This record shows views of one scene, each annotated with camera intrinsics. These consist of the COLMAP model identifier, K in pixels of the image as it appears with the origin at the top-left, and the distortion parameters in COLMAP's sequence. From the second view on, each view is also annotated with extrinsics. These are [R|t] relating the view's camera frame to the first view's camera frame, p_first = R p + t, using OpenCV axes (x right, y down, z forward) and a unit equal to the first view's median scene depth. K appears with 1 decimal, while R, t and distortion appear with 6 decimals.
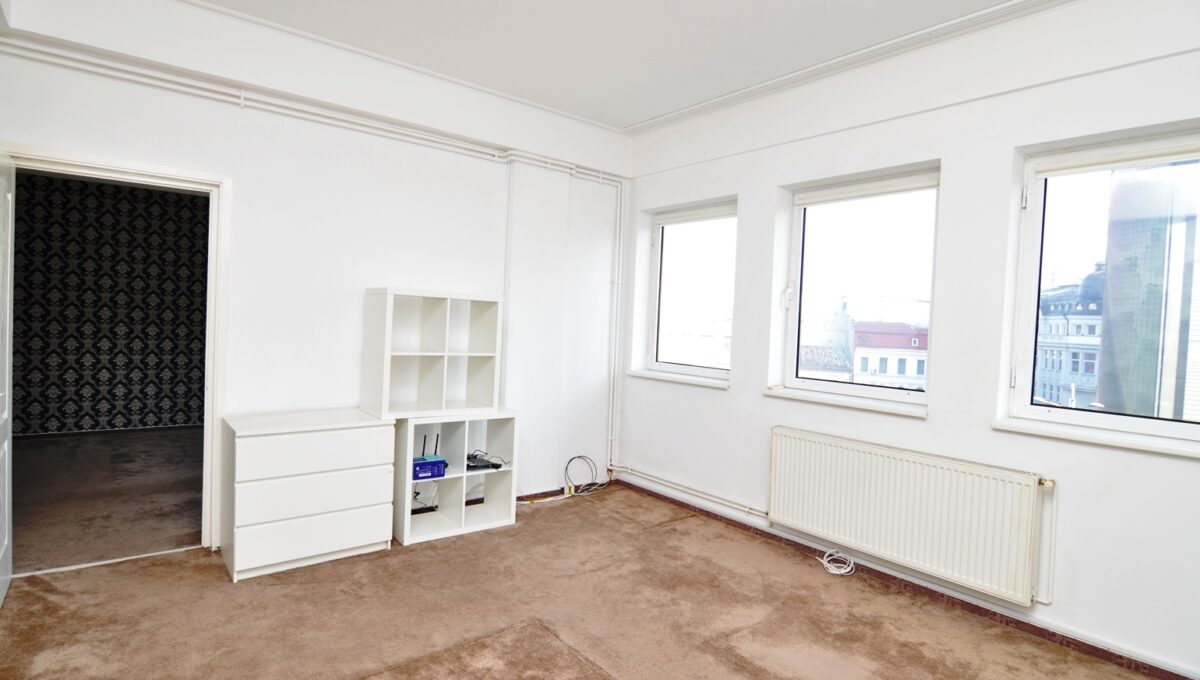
lens RADIAL K [[585.8, 0, 593.3], [0, 585.8, 338.9], [0, 0, 1]] dist [-0.004822, -0.011701]
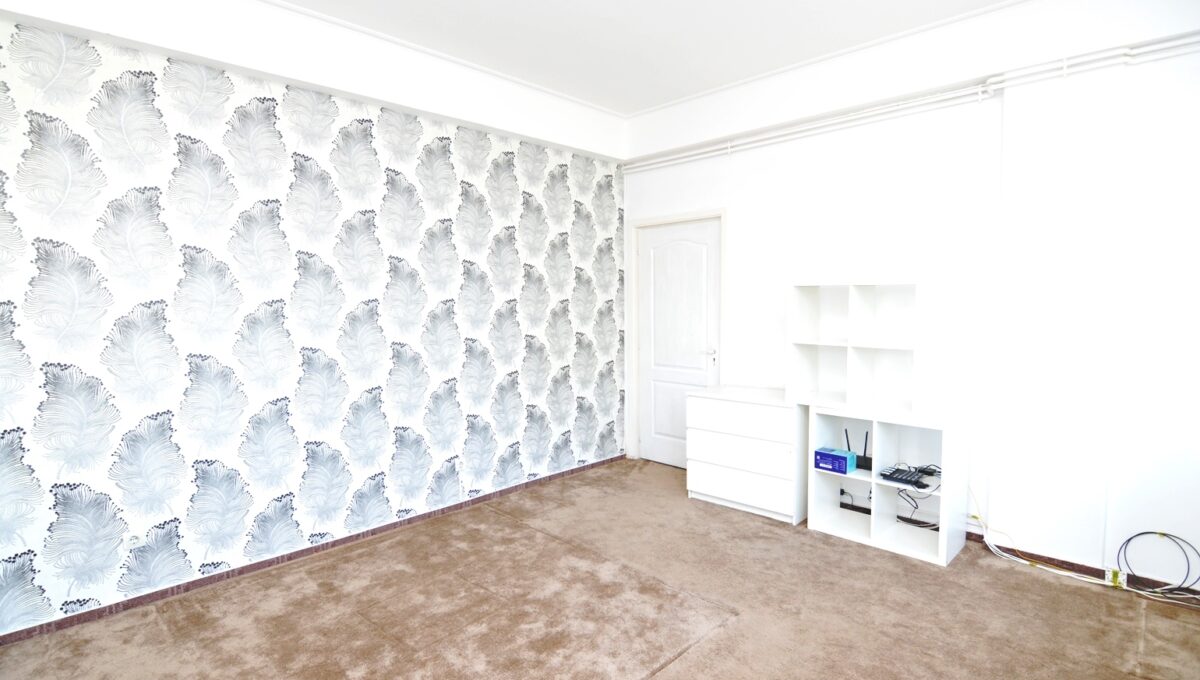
lens RADIAL K [[585.8, 0, 593.3], [0, 585.8, 338.9], [0, 0, 1]] dist [-0.004822, -0.011701]
pose [[0.119154, 0.018689, -0.992700, 0.620149], [-0.016320, 0.999725, 0.016863, 0.007058], [0.992742, 0.014192, 0.119426, 0.471287]]
